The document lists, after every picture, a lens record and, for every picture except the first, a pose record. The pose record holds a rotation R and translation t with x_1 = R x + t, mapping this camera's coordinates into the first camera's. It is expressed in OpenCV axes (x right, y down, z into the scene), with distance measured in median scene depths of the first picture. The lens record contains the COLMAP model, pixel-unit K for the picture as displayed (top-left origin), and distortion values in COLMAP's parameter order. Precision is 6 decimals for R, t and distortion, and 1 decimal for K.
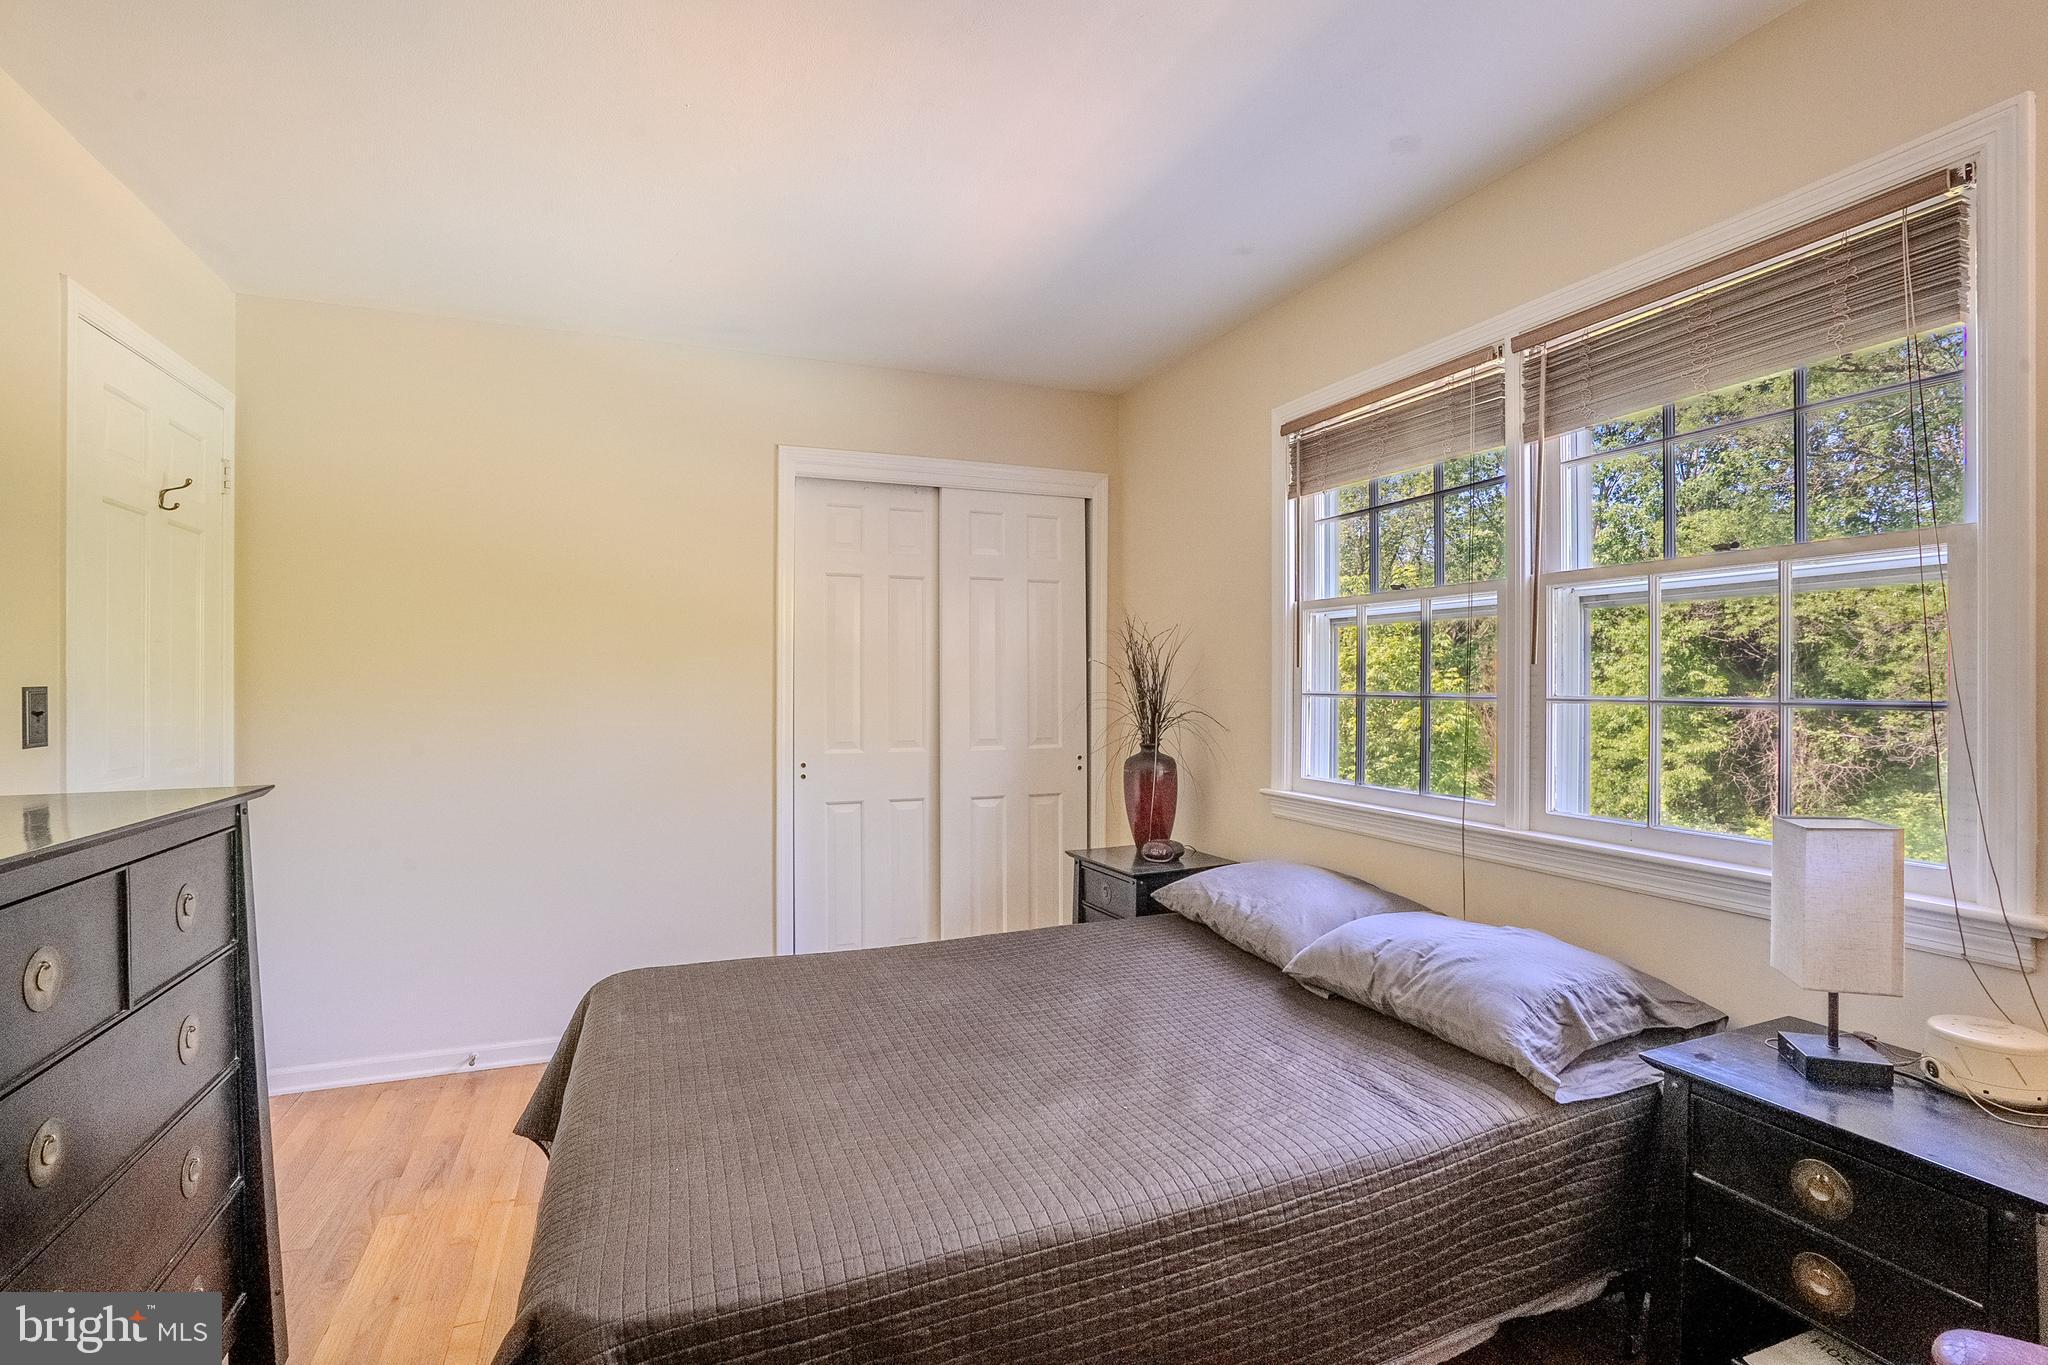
lens RADIAL K [[960.7, 0, 1026.4], [0, 960.7, 684.8], [0, 0, 1]] dist [-0.052050, 0.018049]
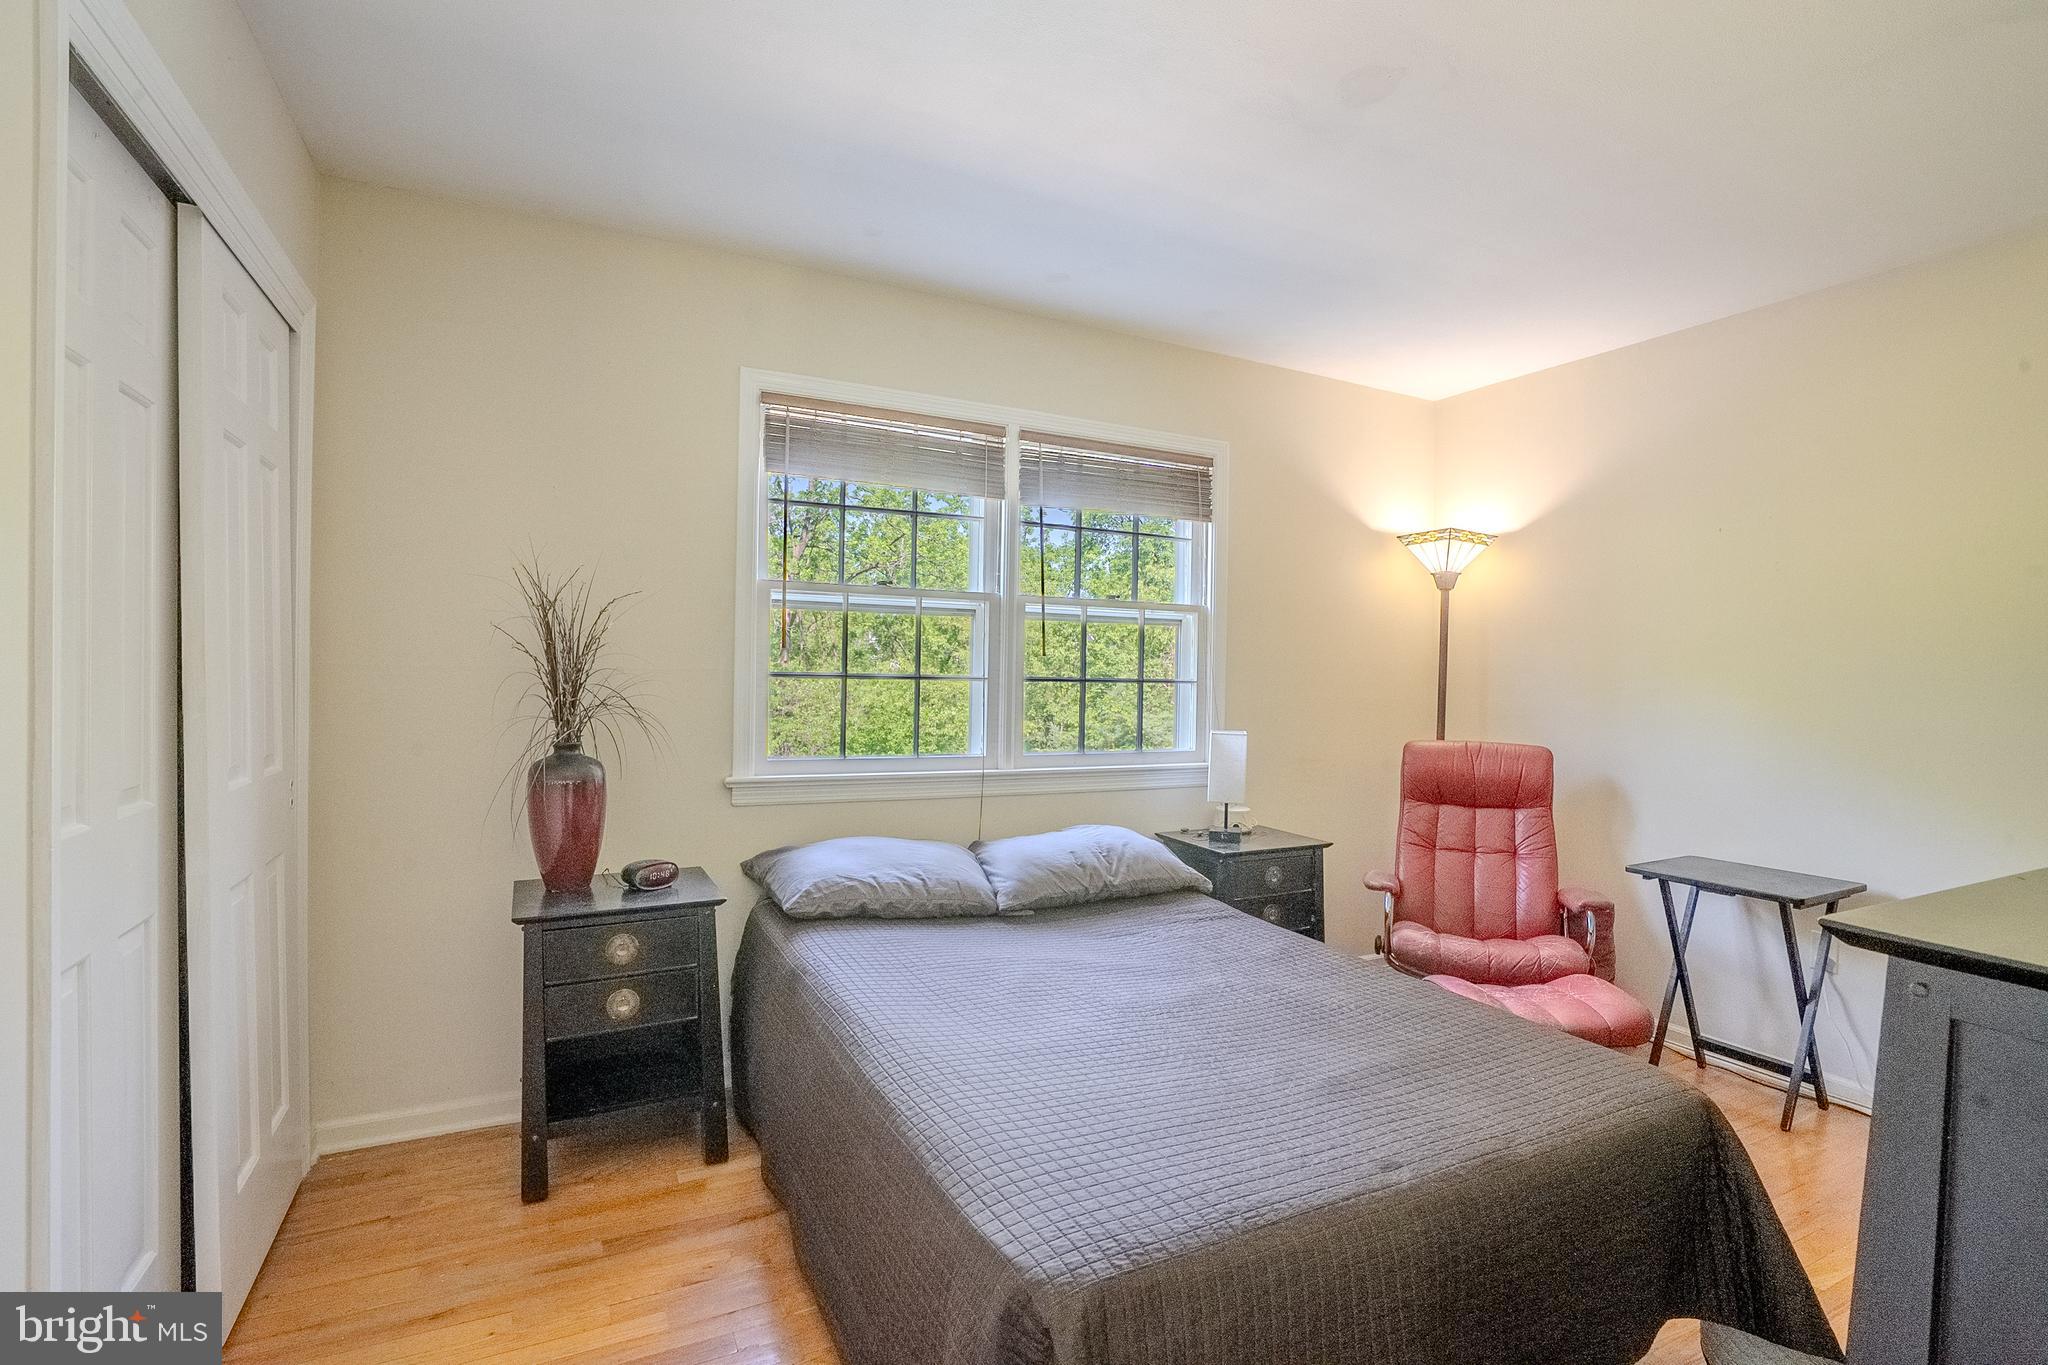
lens RADIAL K [[960.7, 0, 1026.0], [0, 960.7, 685.3], [0, 0, 1]] dist [-0.052050, 0.018049]
pose [[-0.084940, -0.001683, 0.996385, -0.808948], [-0.007548, 0.999971, 0.001046, 0.020542], [-0.996357, -0.007432, -0.084950, 0.944074]]
